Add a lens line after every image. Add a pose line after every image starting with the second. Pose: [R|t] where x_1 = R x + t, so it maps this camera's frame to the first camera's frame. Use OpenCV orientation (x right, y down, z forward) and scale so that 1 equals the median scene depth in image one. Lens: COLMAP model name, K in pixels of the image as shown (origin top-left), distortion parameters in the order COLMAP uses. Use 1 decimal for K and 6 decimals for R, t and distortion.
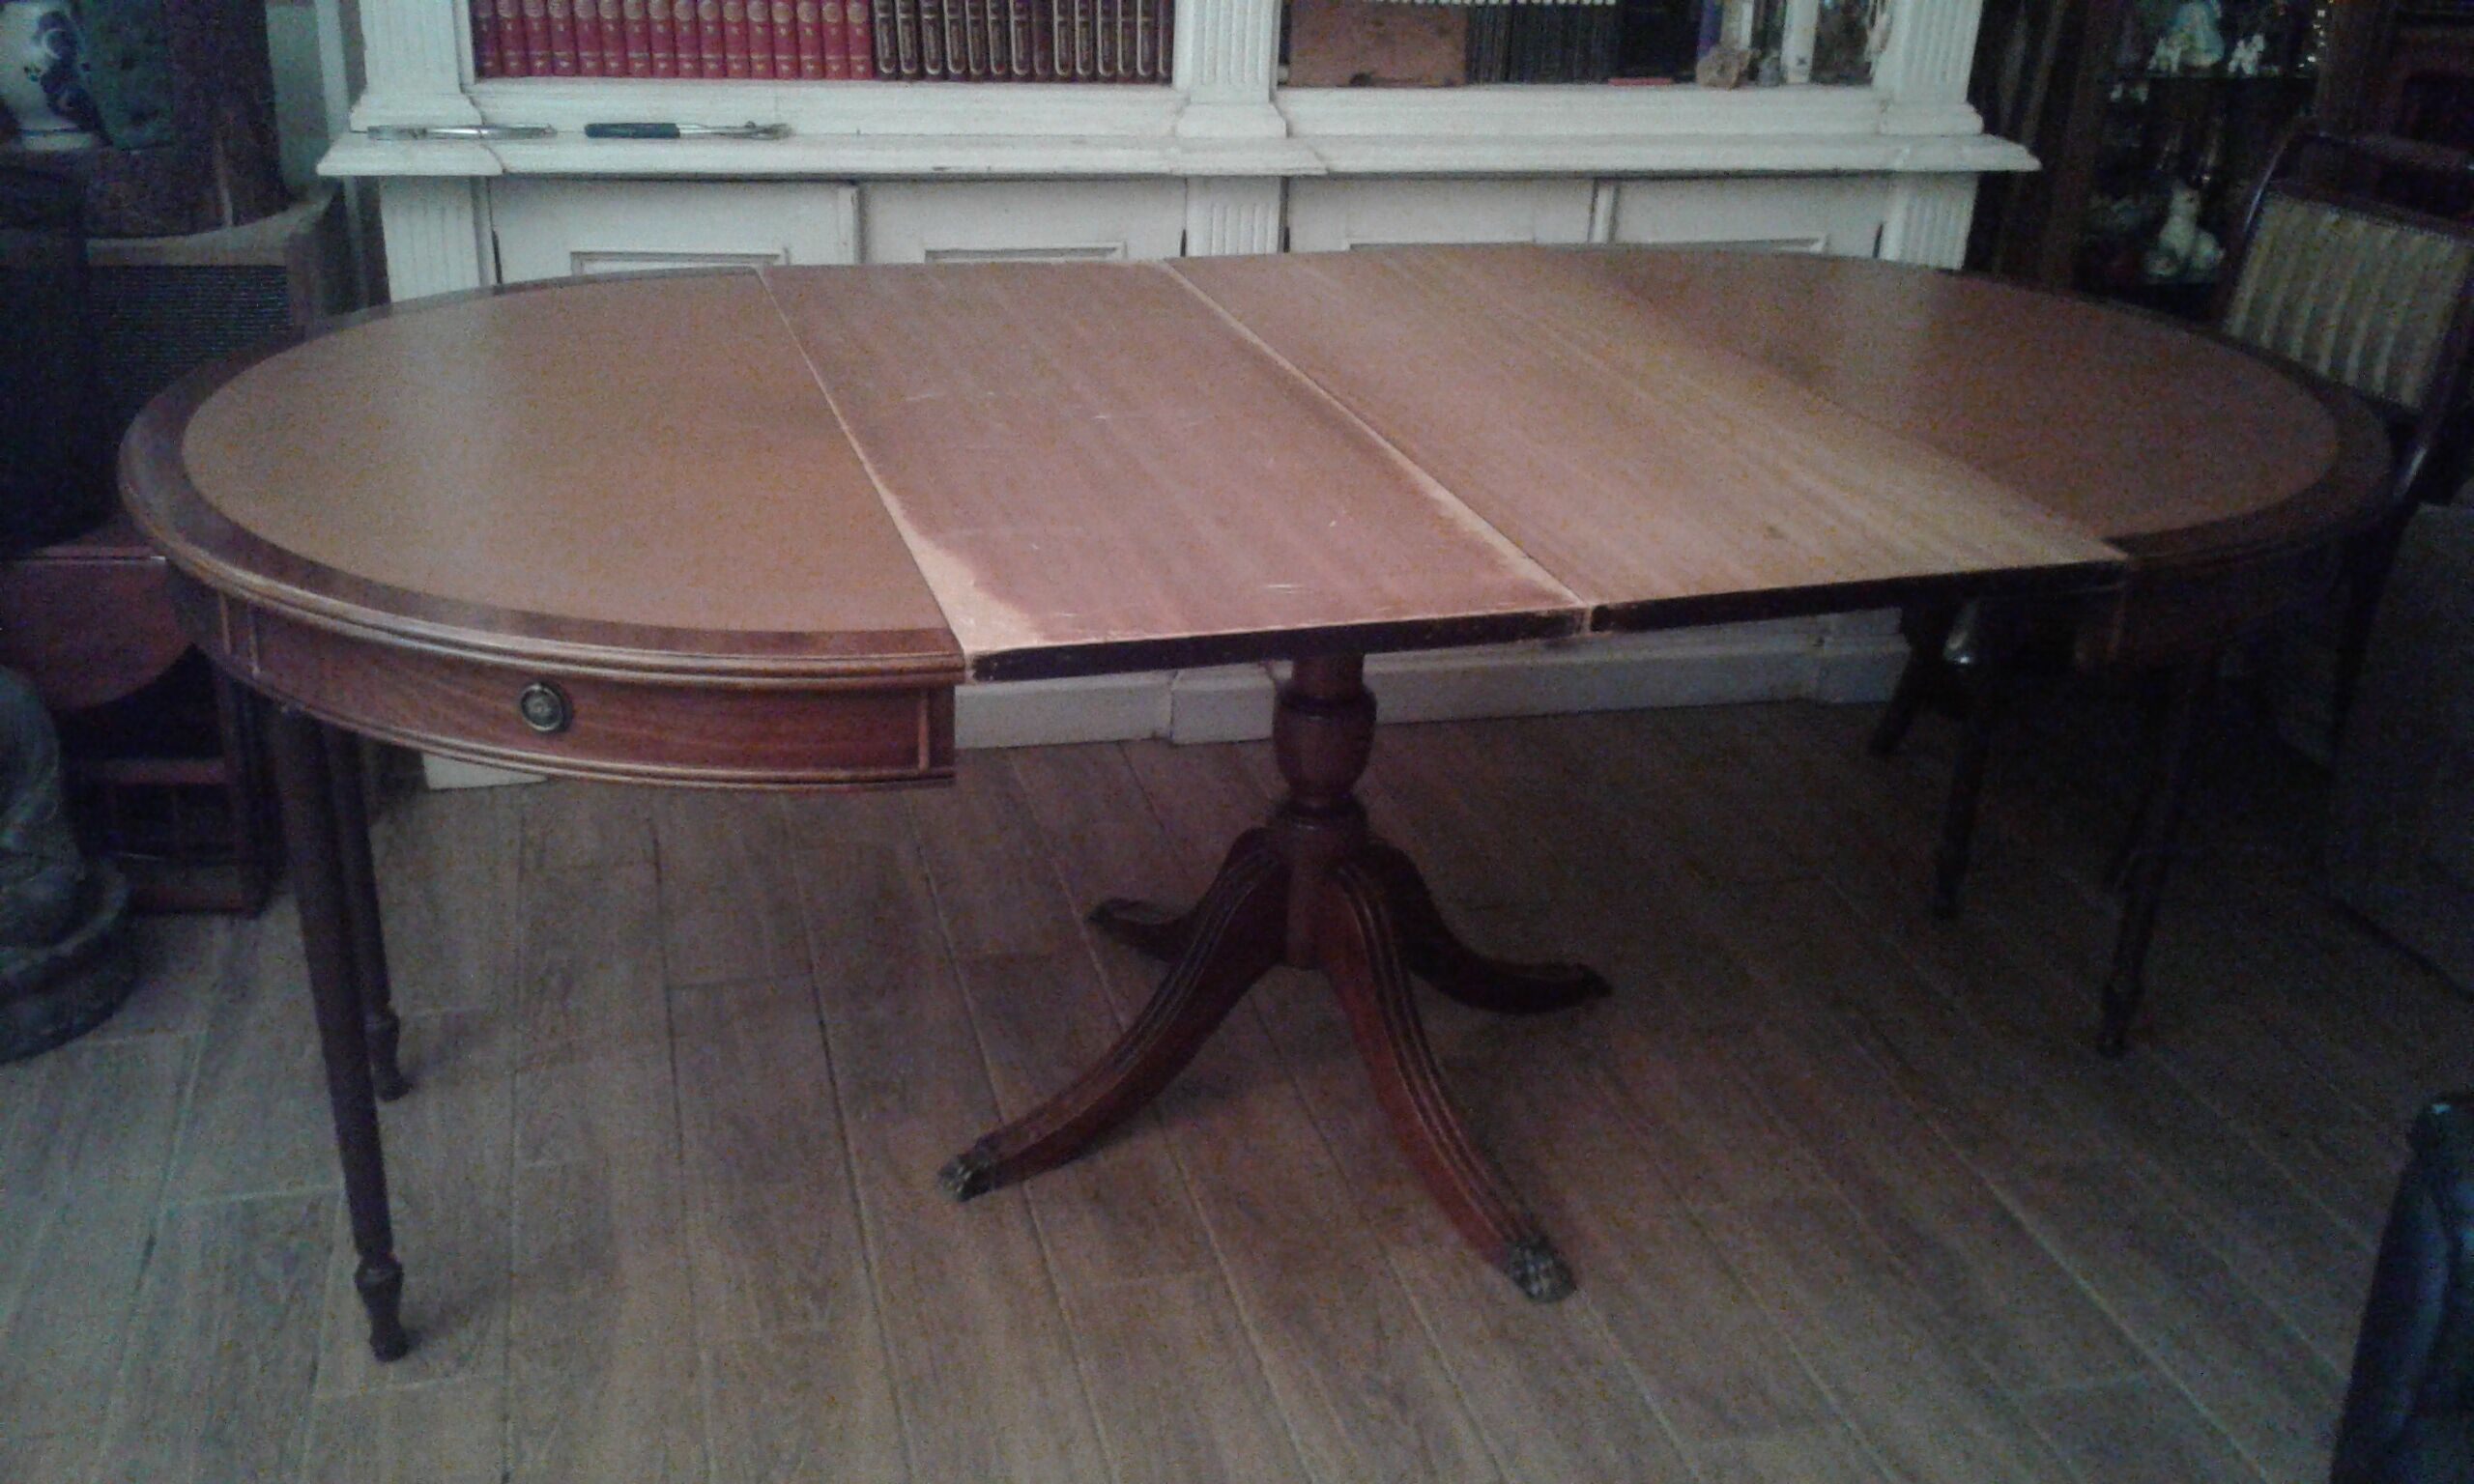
lens RADIAL K [[2307.3, 0, 1229.6], [0, 2307.3, 739.4], [0, 0, 1]] dist [-0.011949, 0.000000]
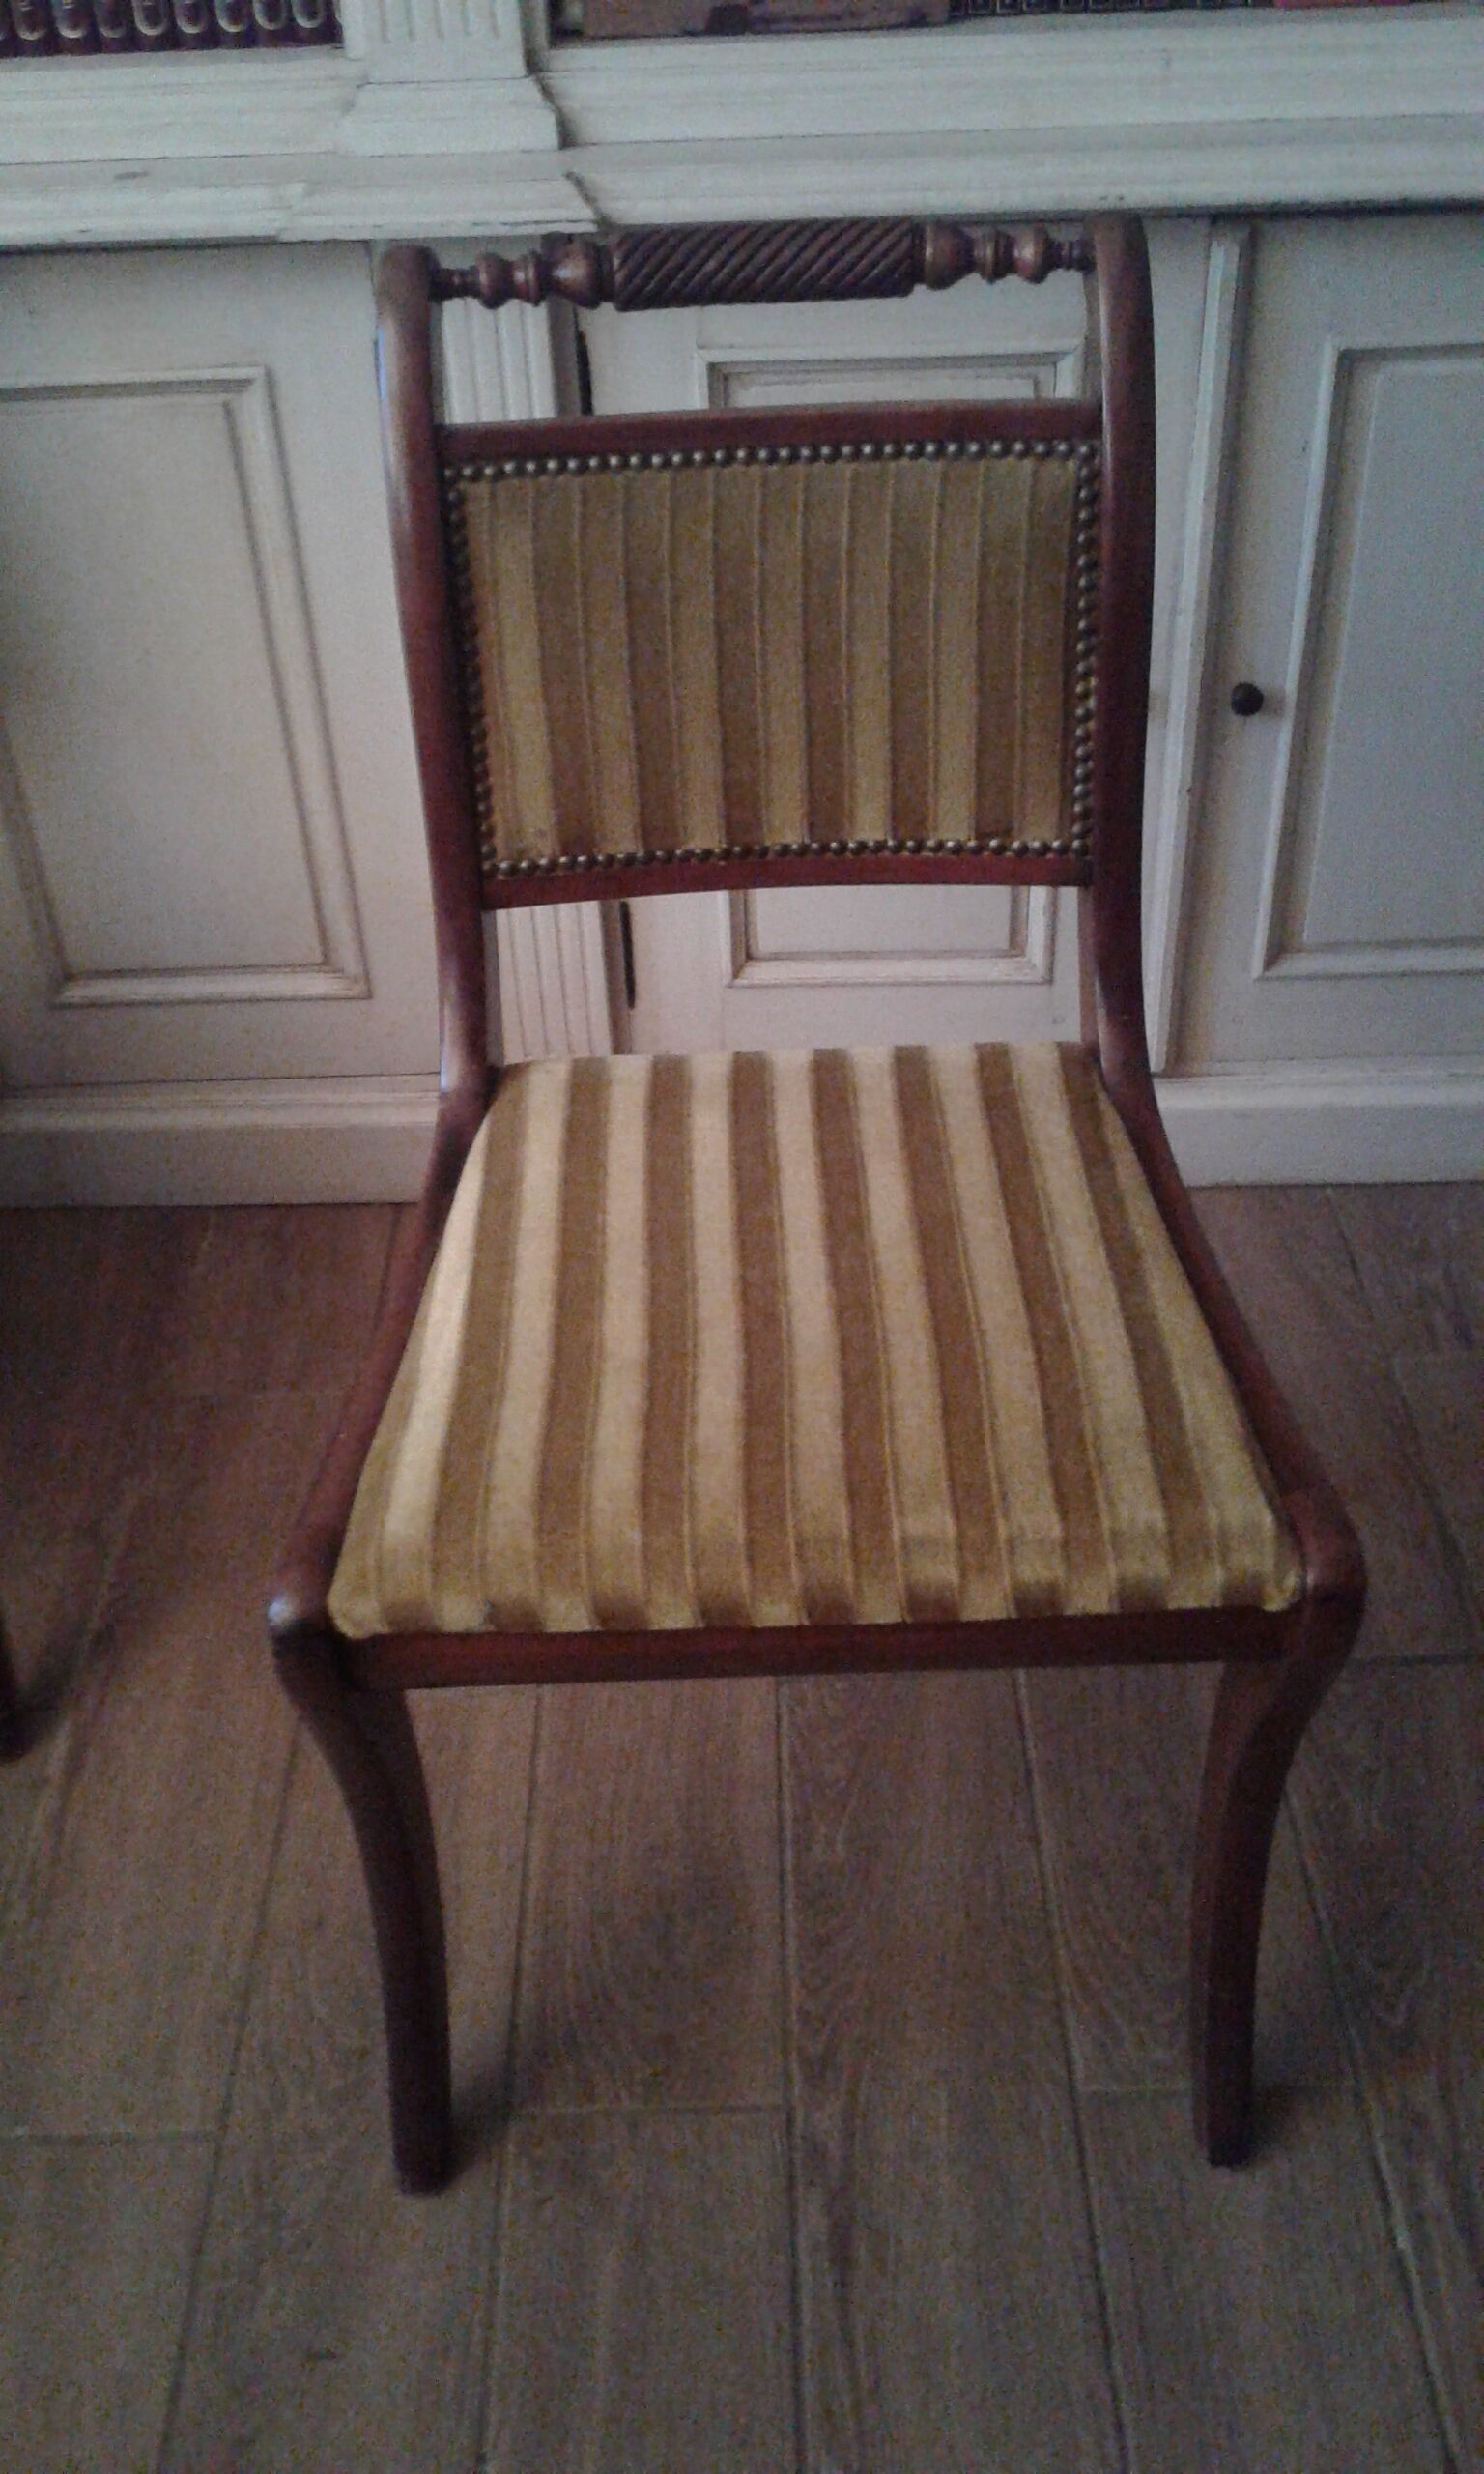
lens RADIAL K [[2307.3, 0, 734.7], [0, 2307.3, 1229.0], [0, 0, 1]] dist [-0.011949, 0.000000]
pose [[0.964371, 0.087580, -0.249636, 0.211843], [-0.032442, 0.975642, 0.216957, -0.141694], [0.262557, -0.201128, 0.943722, 0.487797]]
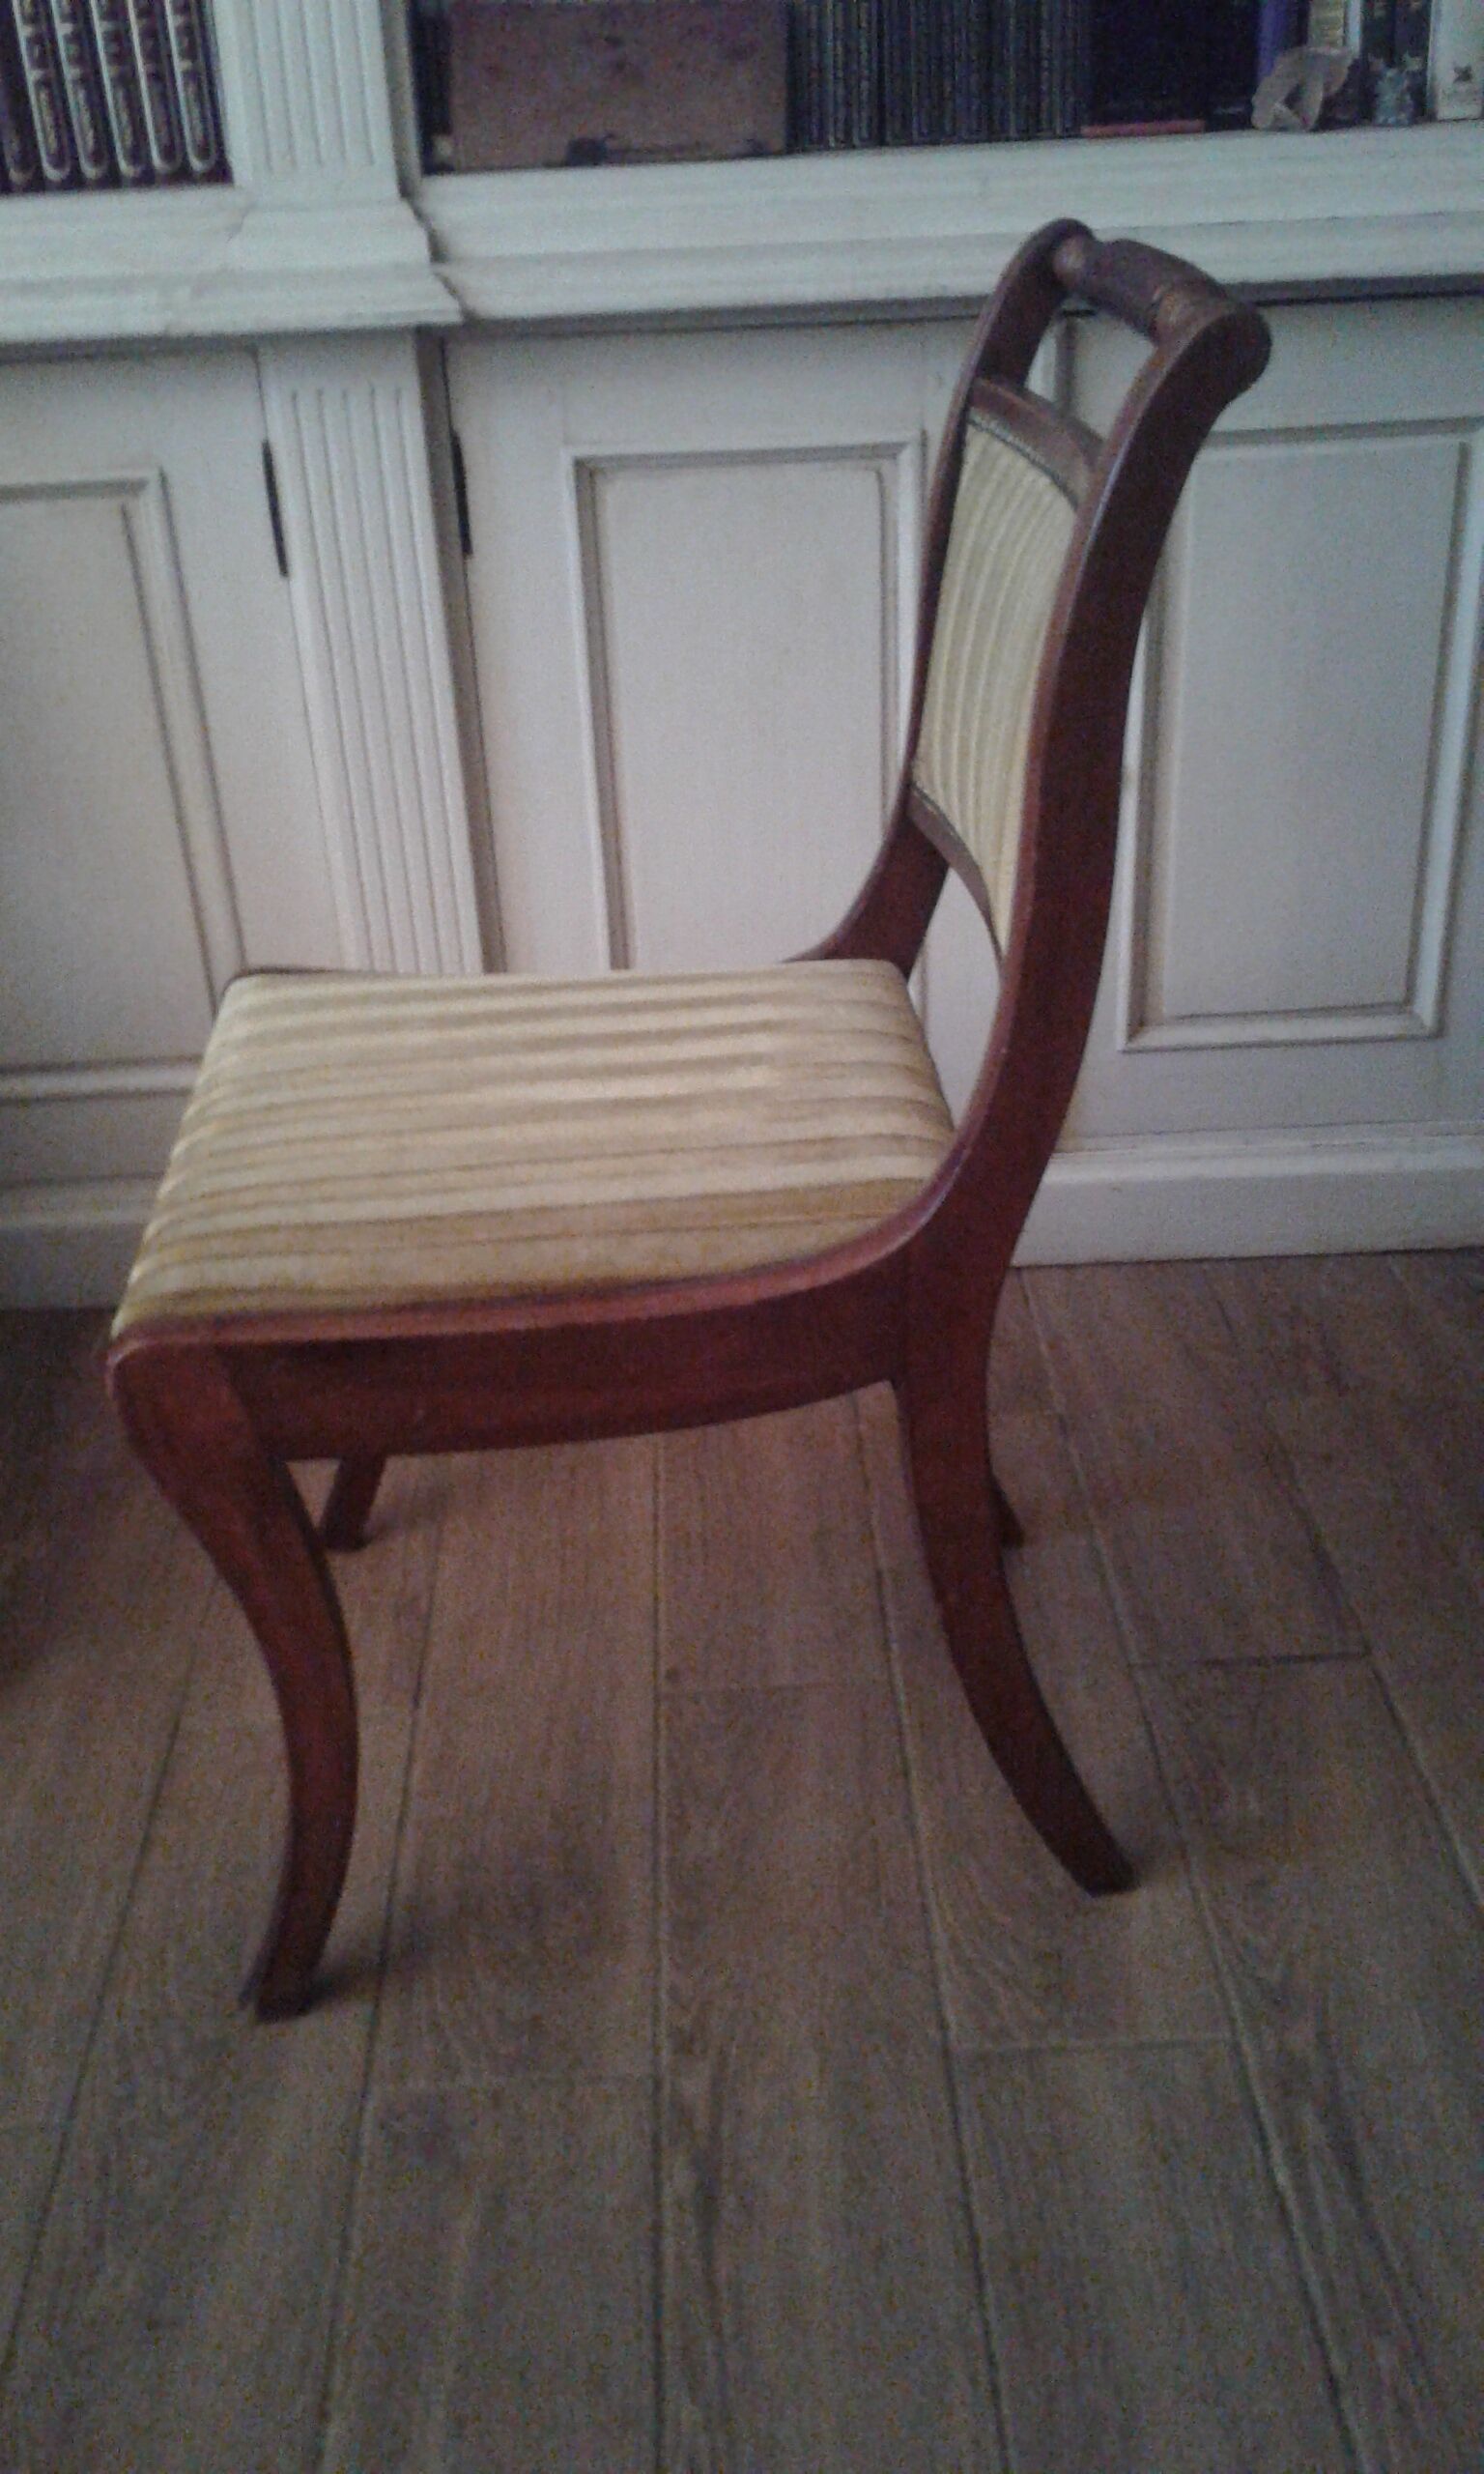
lens RADIAL K [[2307.3, 0, 760.1], [0, 2307.3, 1217.1], [0, 0, 1]] dist [-0.011949, 0.000000]
pose [[0.972716, 0.031908, -0.229795, 0.238396], [-0.015782, 0.997303, 0.071673, -0.074661], [0.231462, -0.066091, 0.970596, 0.471276]]
